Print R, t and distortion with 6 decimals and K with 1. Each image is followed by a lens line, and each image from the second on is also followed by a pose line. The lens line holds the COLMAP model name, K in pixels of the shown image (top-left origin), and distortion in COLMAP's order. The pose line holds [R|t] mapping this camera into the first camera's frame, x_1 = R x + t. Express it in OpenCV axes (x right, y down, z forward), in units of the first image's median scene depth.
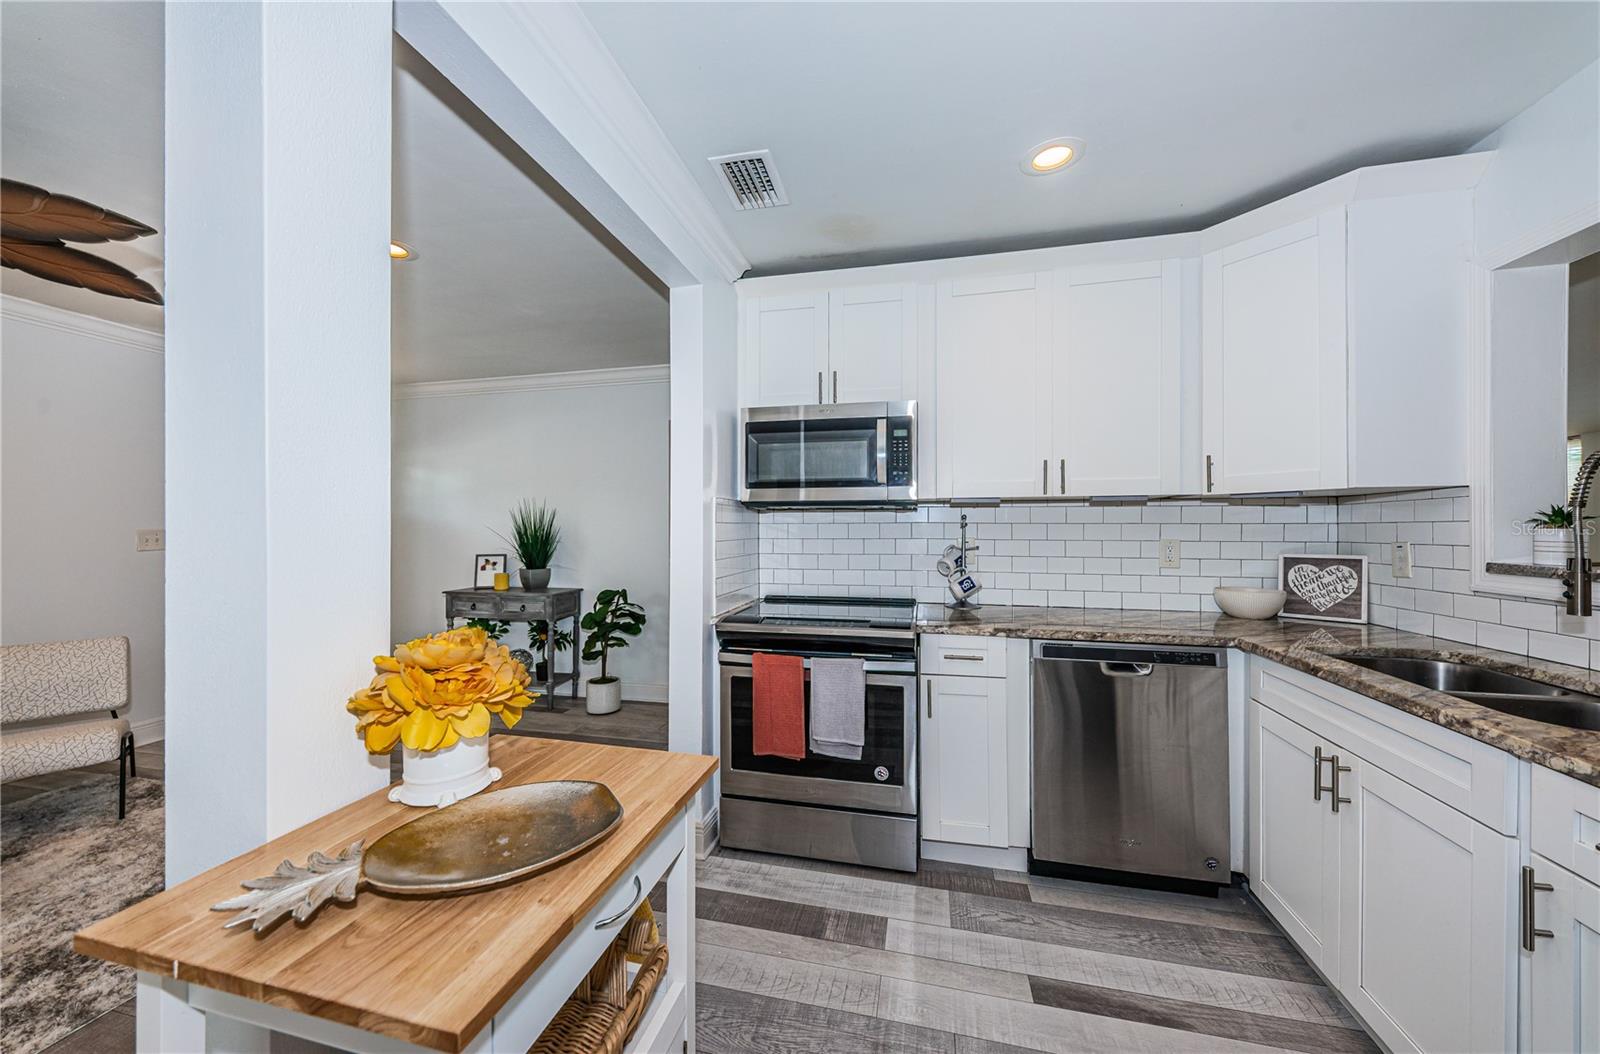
lens RADIAL K [[565.2, 0, 793.5], [0, 565.2, 526.4], [0, 0, 1]] dist [0.002249, -0.000016]
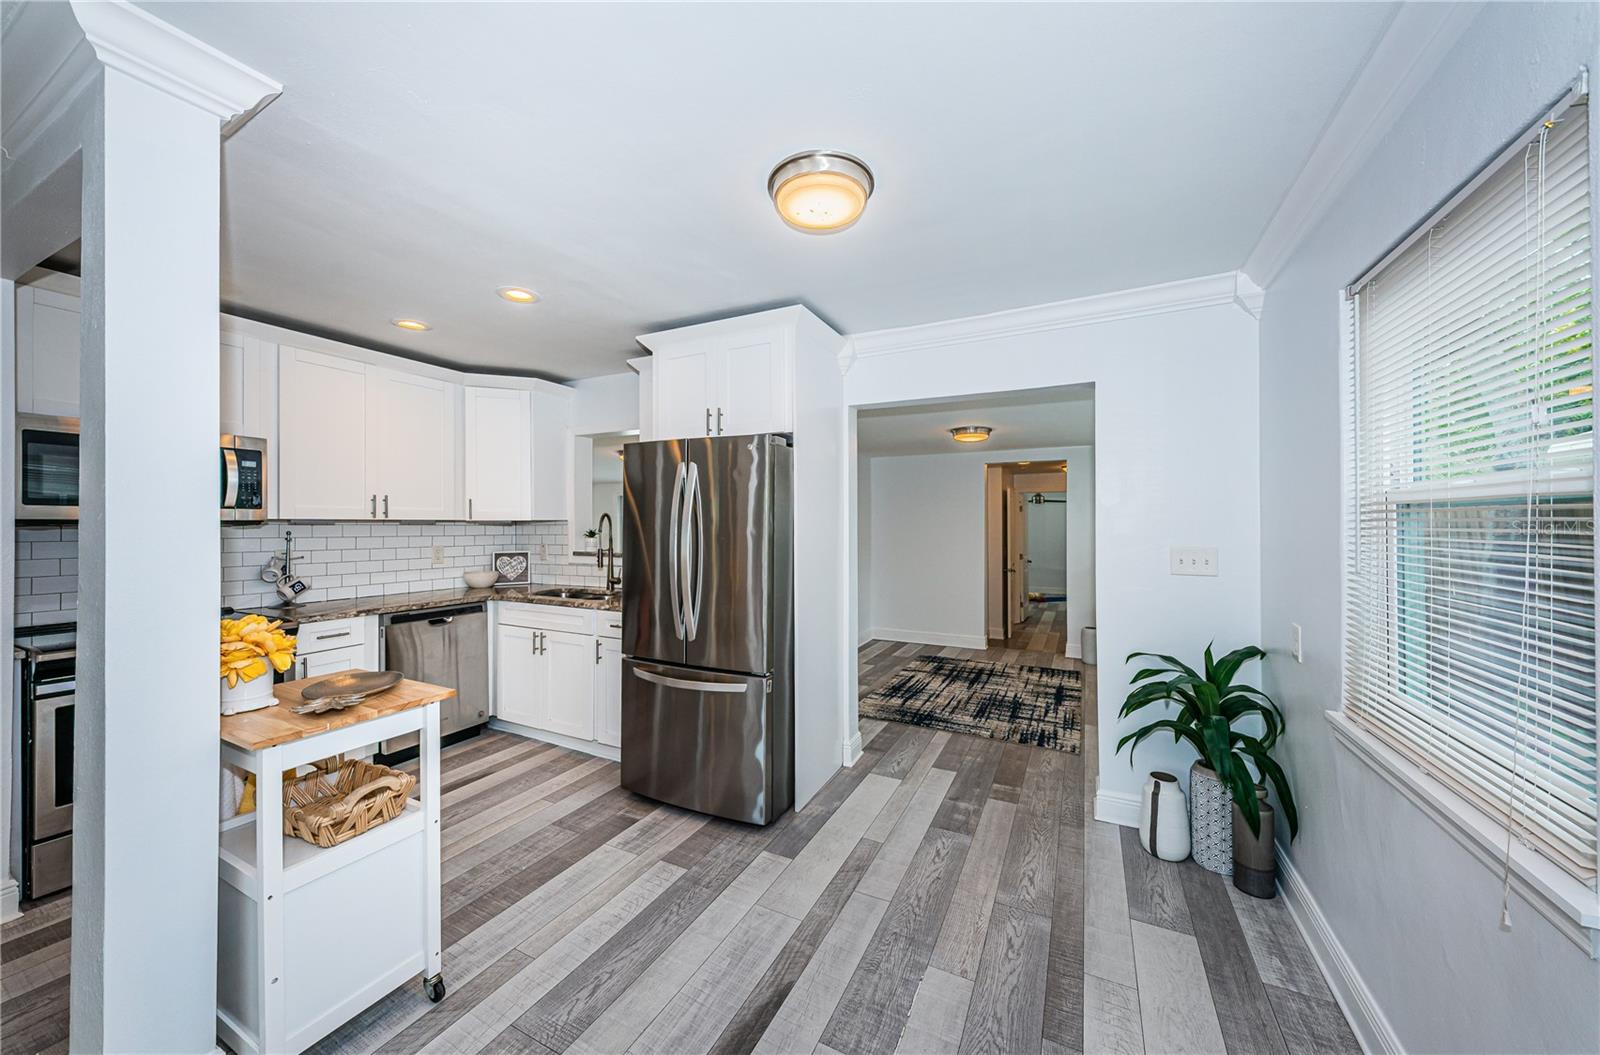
lens RADIAL K [[565.2, 0, 799.4], [0, 565.2, 526.1], [0, 0, 1]] dist [0.002249, -0.000016]
pose [[0.228941, 0.000117, 0.973440, -0.714586], [0.000185, 1.000000, -0.000164, -0.034688], [-0.973440, 0.000217, 0.228940, -0.395850]]
